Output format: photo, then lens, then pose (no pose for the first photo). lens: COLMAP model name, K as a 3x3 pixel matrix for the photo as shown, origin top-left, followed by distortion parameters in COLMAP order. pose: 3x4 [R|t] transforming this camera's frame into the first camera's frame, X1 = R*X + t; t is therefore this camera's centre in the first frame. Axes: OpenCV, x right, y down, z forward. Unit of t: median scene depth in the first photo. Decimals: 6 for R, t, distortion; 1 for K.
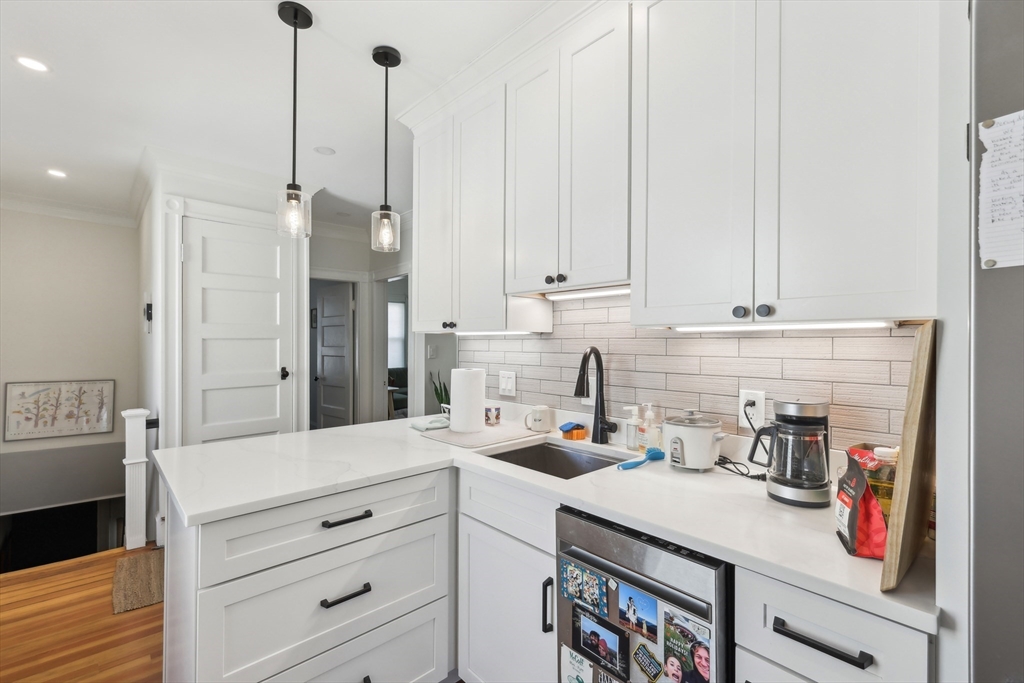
lens RADIAL K [[447.4, 0, 512.5], [0, 447.4, 339.2], [0, 0, 1]] dist [0.001631, 0.001125]
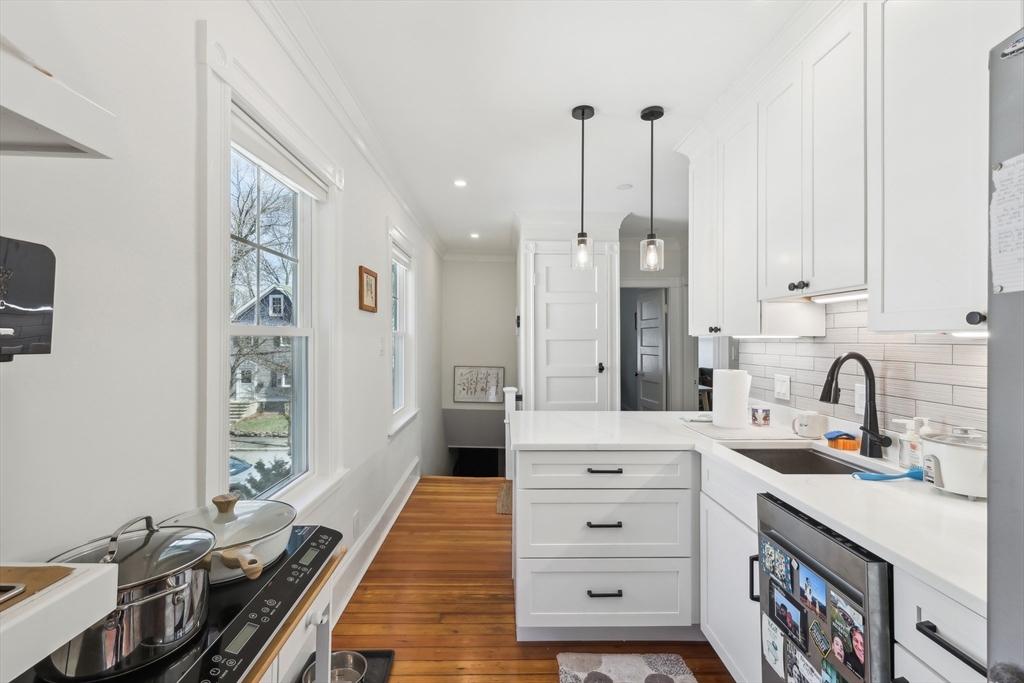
lens RADIAL K [[447.4, 0, 511.8], [0, 447.4, 337.9], [0, 0, 1]] dist [0.001631, 0.001125]
pose [[0.747046, -0.000785, -0.664772, 0.259885], [0.001279, 0.999999, 0.000256, -0.014307], [0.664771, -0.001042, 0.747047, -0.186975]]
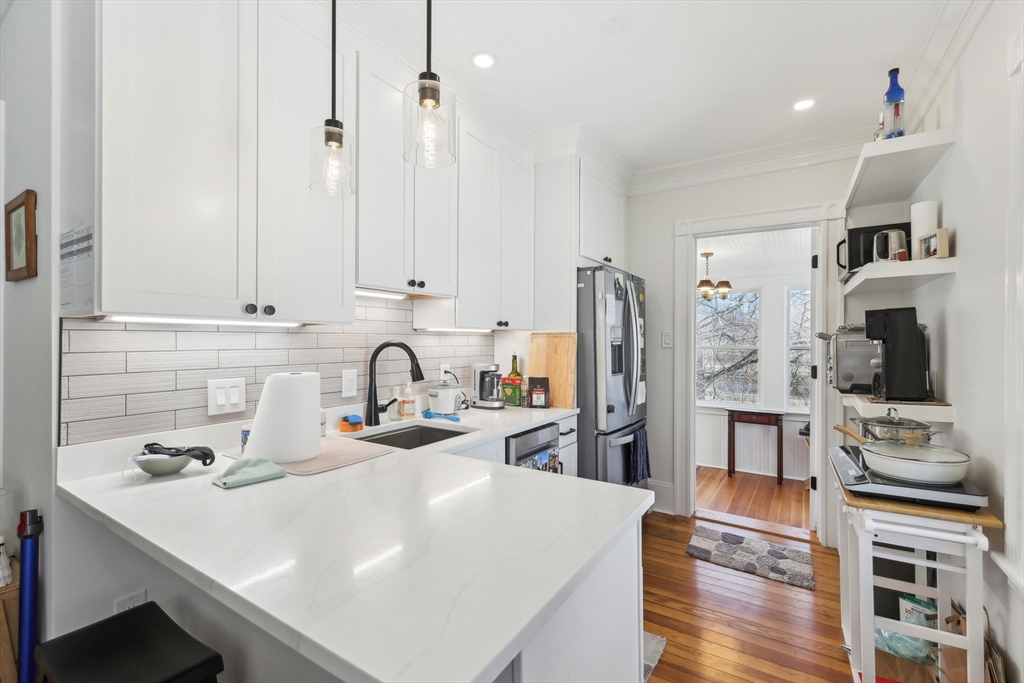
lens RADIAL K [[447.4, 0, 512.6], [0, 447.4, 337.7], [0, 0, 1]] dist [0.001631, 0.001125]
pose [[-0.253412, 0.001391, 0.967357, -1.015990], [-0.011860, 0.999919, -0.004545, 0.009263], [-0.967286, -0.012624, -0.253375, 0.966491]]
